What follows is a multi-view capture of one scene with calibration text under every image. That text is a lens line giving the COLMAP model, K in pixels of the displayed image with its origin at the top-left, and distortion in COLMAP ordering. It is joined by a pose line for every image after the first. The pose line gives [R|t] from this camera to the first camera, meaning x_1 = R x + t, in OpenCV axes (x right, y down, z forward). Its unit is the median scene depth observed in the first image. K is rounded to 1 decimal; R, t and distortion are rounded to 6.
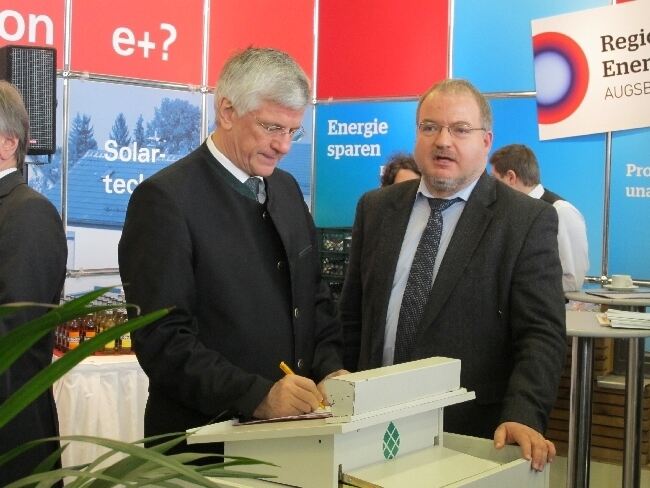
lens RADIAL K [[1214.8, 0, 325.0], [0, 1214.8, 244.0], [0, 0, 1]] dist [-0.059172, -0.102816]
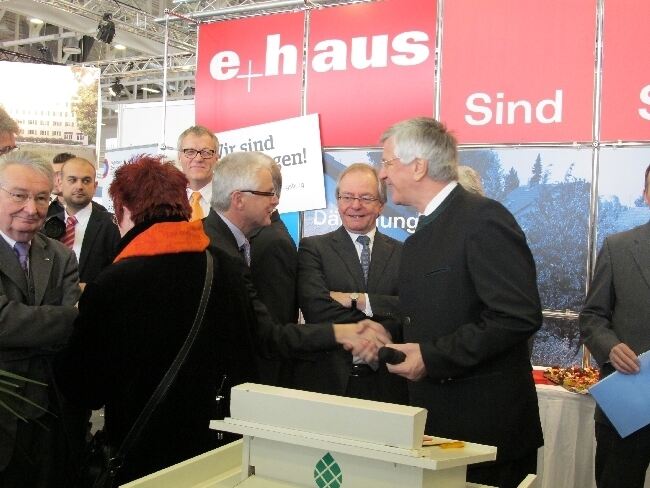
lens RADIAL K [[777.4, 0, 325.0], [0, 777.4, 244.0], [0, 0, 1]] dist [-0.104731, 0.119075]
pose [[0.169702, 0.006903, -0.985471, 0.650979], [-0.085145, 0.996339, -0.007683, -0.013348], [0.981810, 0.085212, 0.169668, 0.872504]]
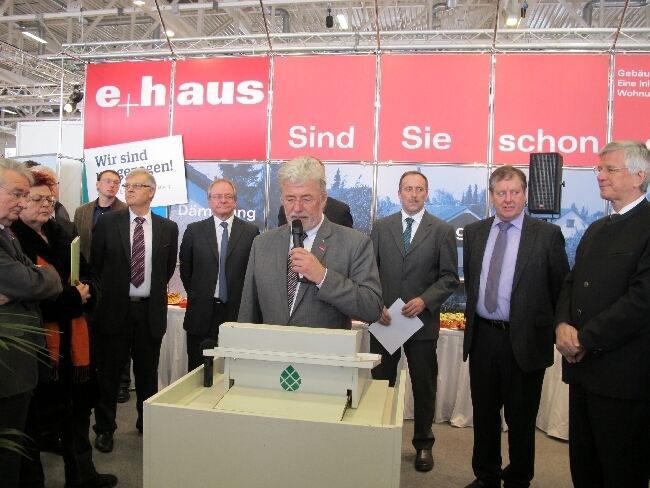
lens RADIAL K [[547.8, 0, 328.9], [0, 547.8, 239.5], [0, 0, 1]] dist [-0.148972, 0.117694]
pose [[0.479296, 0.019633, -0.877433, 0.627278], [-0.074219, 0.997075, -0.018232, 0.007869], [0.874509, 0.073861, 0.479352, 0.717632]]
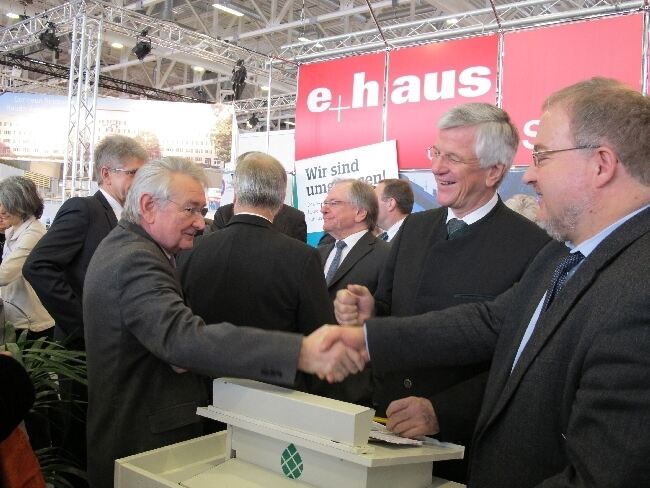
lens RADIAL K [[658.7, 0, 325.0], [0, 658.7, 244.0], [0, 0, 1]] dist [-0.124562, 0.083284]
pose [[-0.003388, -0.004567, -0.999984, 0.618769], [-0.100955, 0.994882, -0.004202, -0.026696], [0.994885, 0.100939, -0.003832, 1.005129]]
